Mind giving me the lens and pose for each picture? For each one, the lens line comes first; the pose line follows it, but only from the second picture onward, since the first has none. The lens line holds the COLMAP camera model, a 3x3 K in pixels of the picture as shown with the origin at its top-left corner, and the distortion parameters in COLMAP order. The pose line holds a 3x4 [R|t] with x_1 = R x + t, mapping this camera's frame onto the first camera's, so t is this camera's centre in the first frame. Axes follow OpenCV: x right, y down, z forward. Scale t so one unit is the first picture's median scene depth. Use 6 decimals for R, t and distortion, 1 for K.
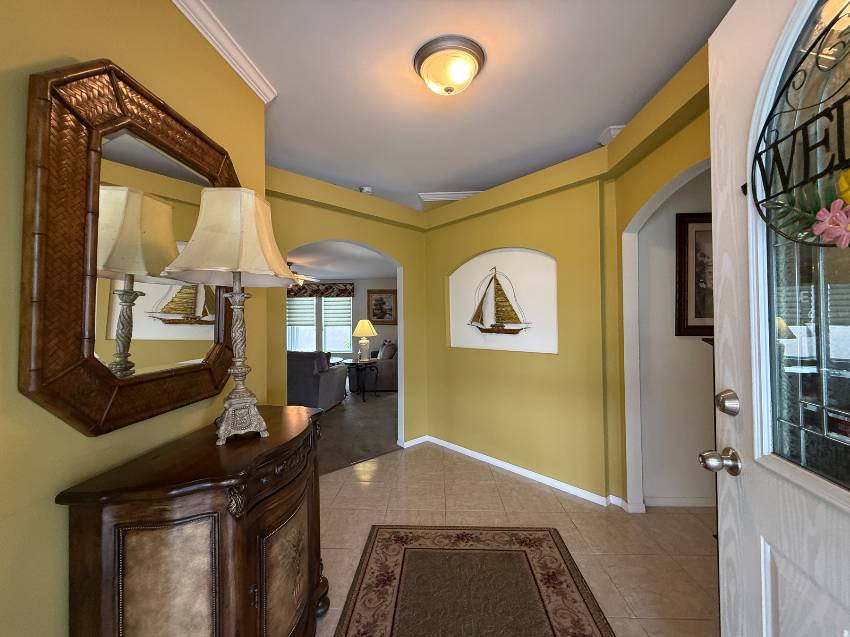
lens RADIAL K [[342.5, 0, 422.9], [0, 342.5, 316.9], [0, 0, 1]] dist [-0.000248, 0.000210]
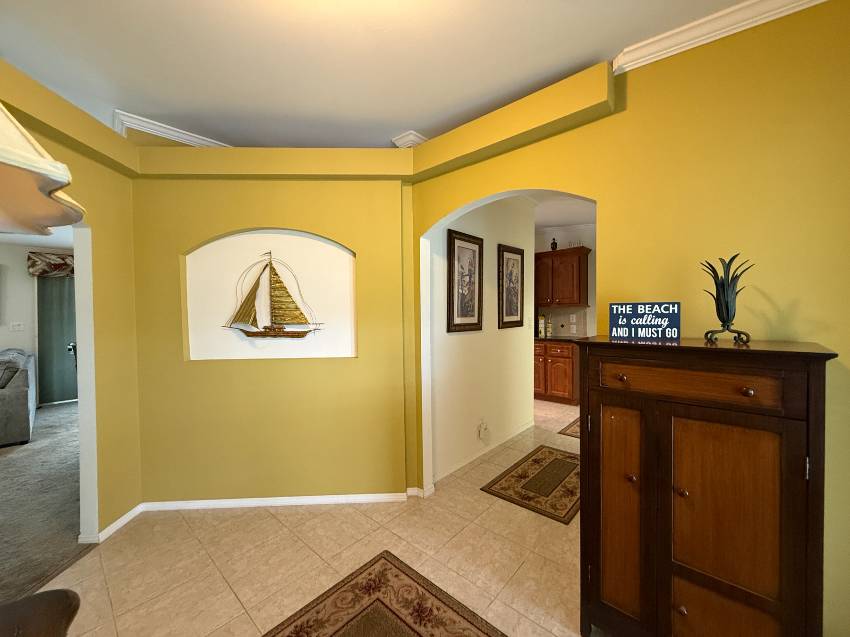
lens RADIAL K [[338.4, 0, 422.8], [0, 338.4, 317.8], [0, 0, 1]] dist [-0.002059, -0.000079]
pose [[0.631775, -0.008675, 0.775103, -0.202341], [-0.007333, 0.999826, 0.017167, -0.014486], [-0.775117, -0.016530, 0.631601, 0.304130]]
